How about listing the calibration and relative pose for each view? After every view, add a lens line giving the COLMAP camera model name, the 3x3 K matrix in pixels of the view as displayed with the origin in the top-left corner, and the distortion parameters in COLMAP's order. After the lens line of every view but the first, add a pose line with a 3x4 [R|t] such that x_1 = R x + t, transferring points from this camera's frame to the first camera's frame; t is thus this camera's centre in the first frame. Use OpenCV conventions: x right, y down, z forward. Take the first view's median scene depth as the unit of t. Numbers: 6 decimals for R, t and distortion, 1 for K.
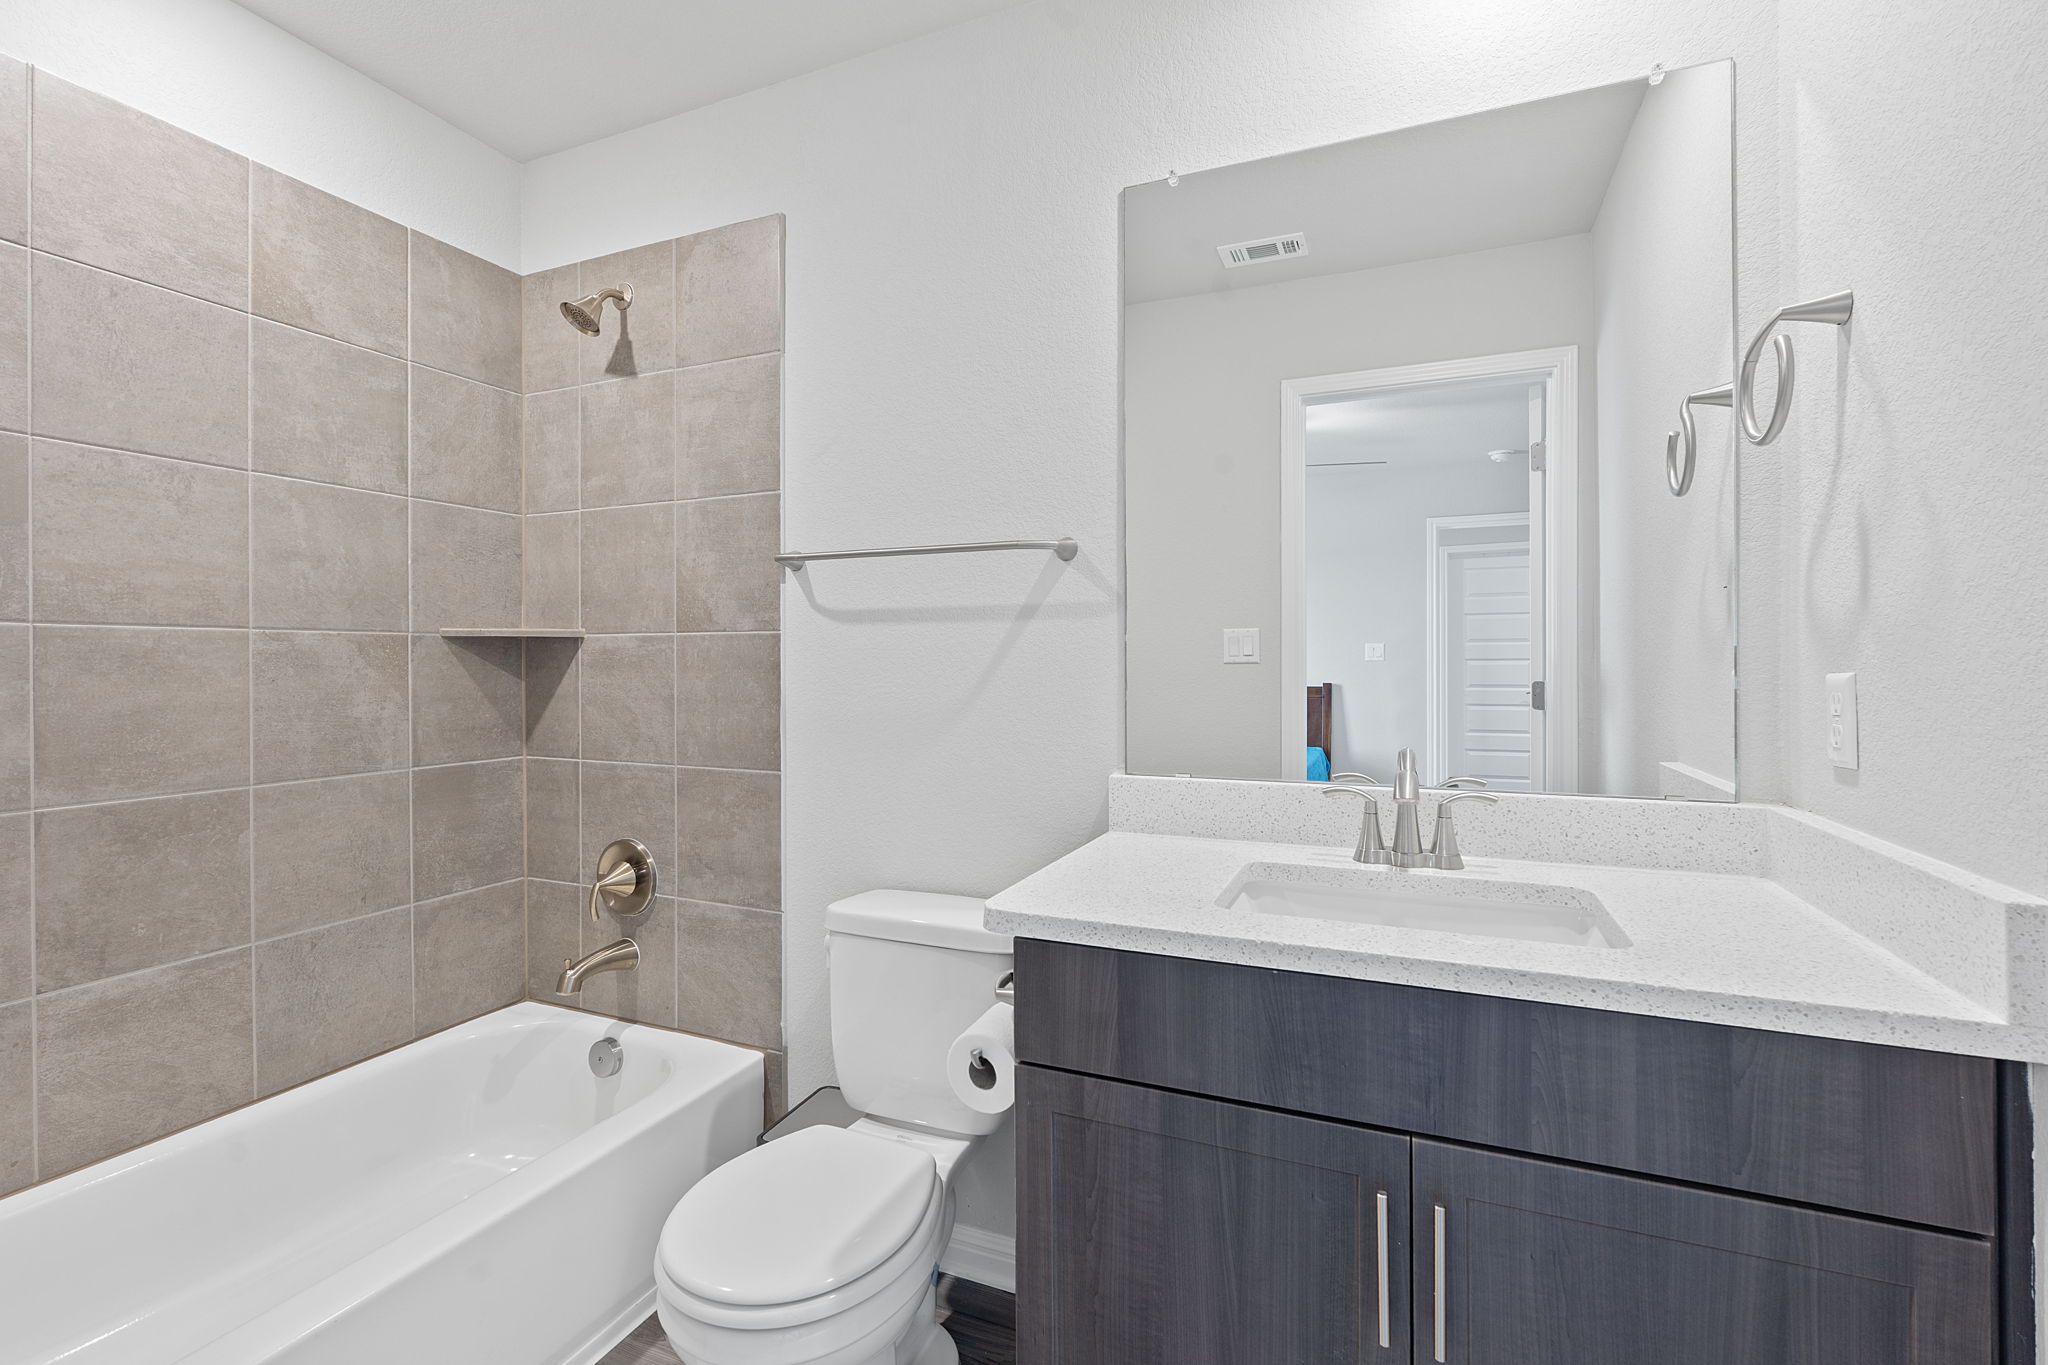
lens RADIAL K [[902.0, 0, 1025.2], [0, 902.0, 668.7], [0, 0, 1]] dist [-0.018550, 0.000217]
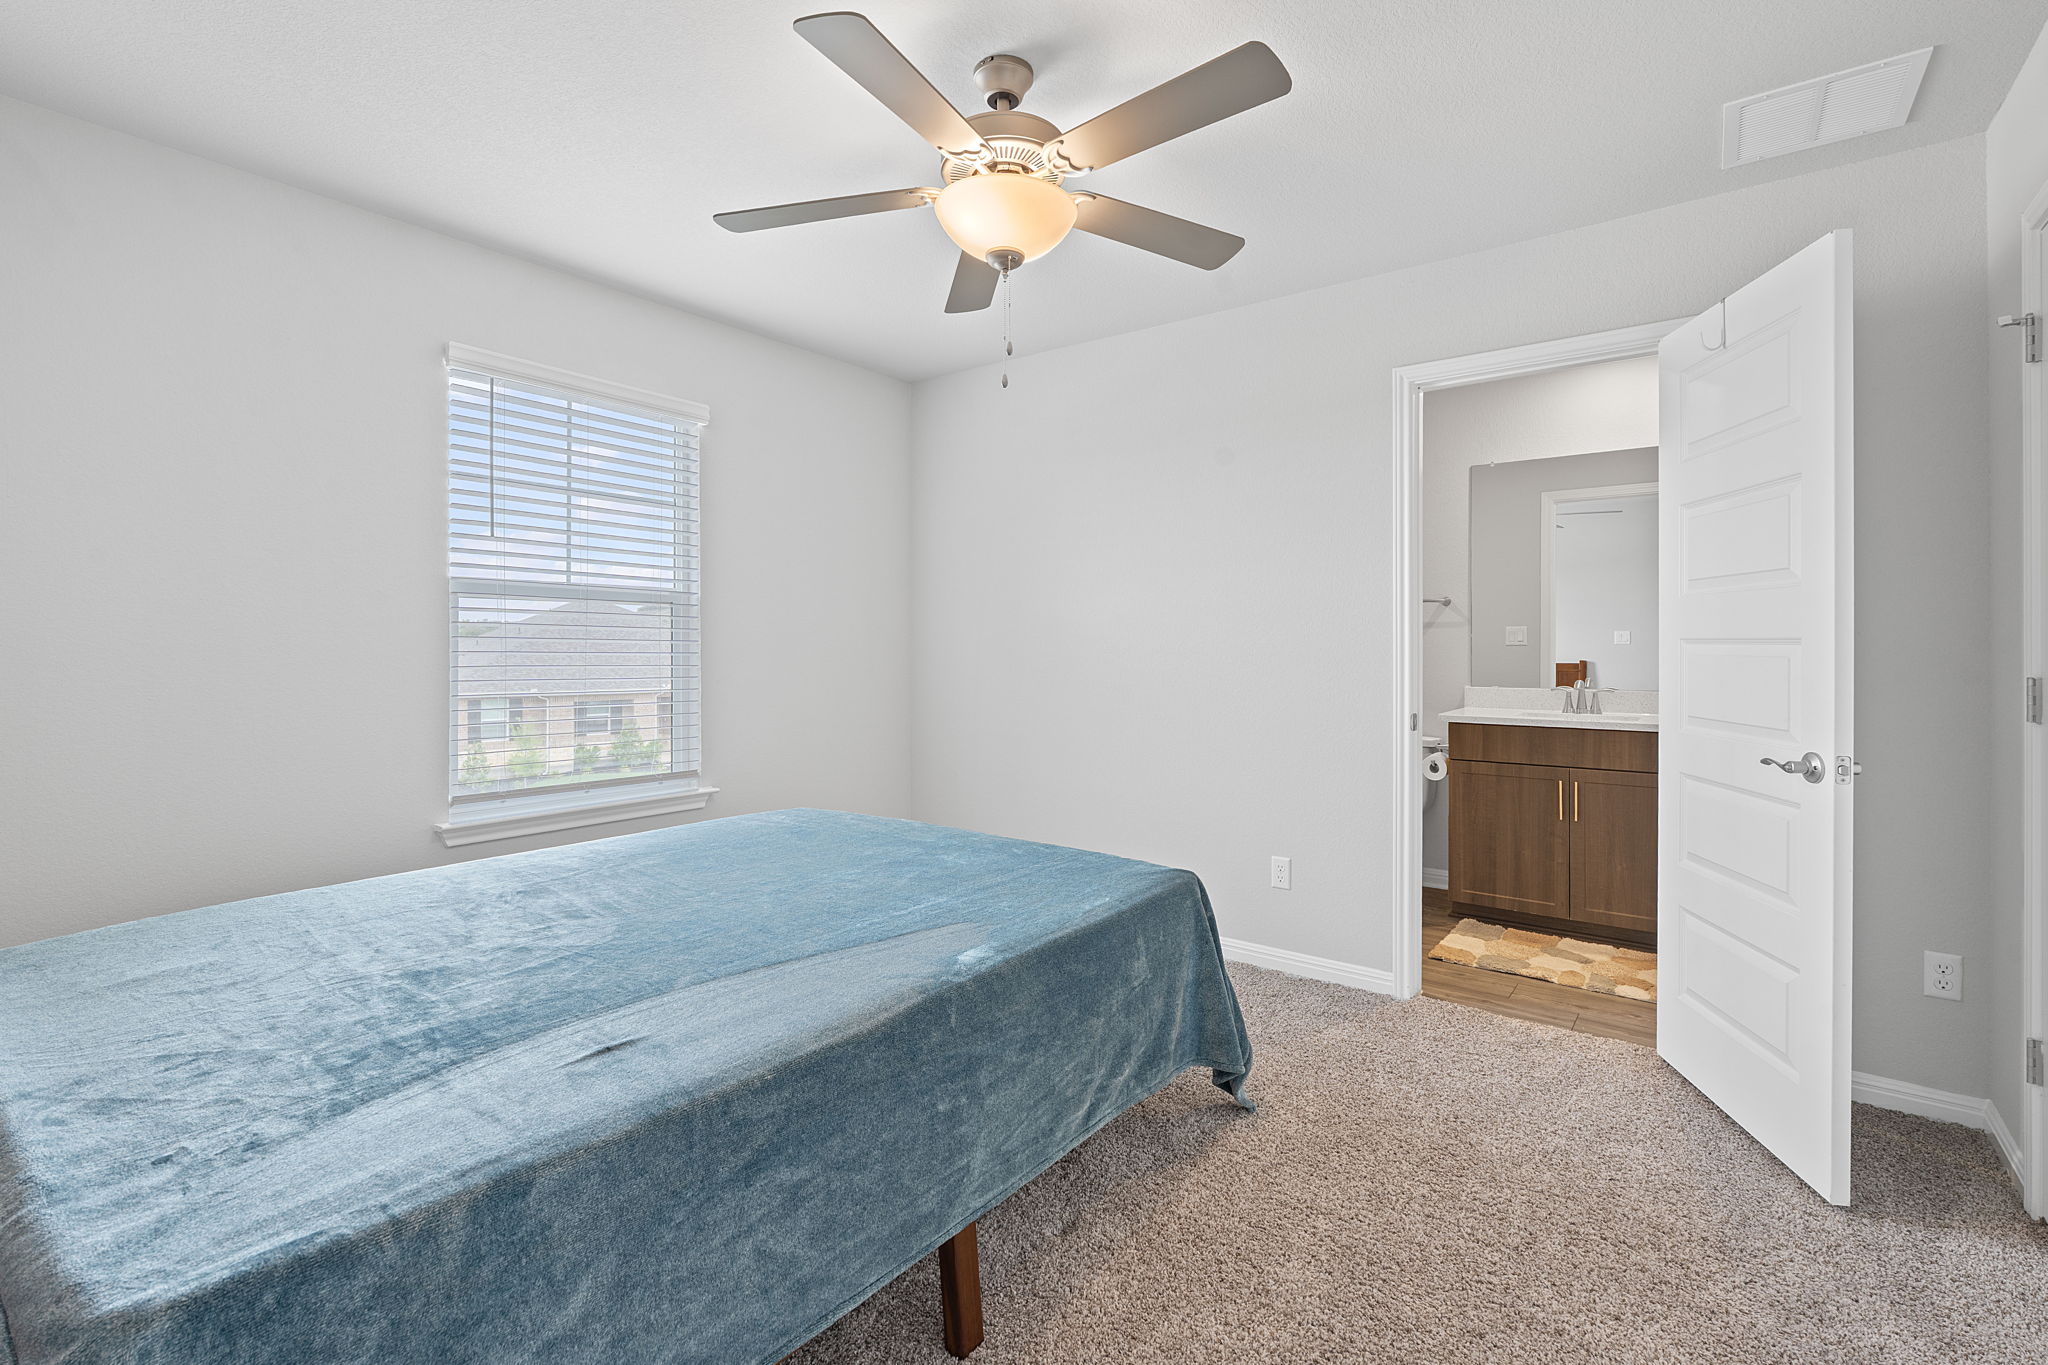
lens RADIAL K [[902.0, 0, 1025.2], [0, 902.0, 668.7], [0, 0, 1]] dist [-0.018550, 0.000217]
pose [[0.966829, 0.000533, -0.255425, -0.488689], [0.003077, 0.999901, 0.013736, 0.024470], [0.255407, -0.014066, 0.966731, -1.915378]]
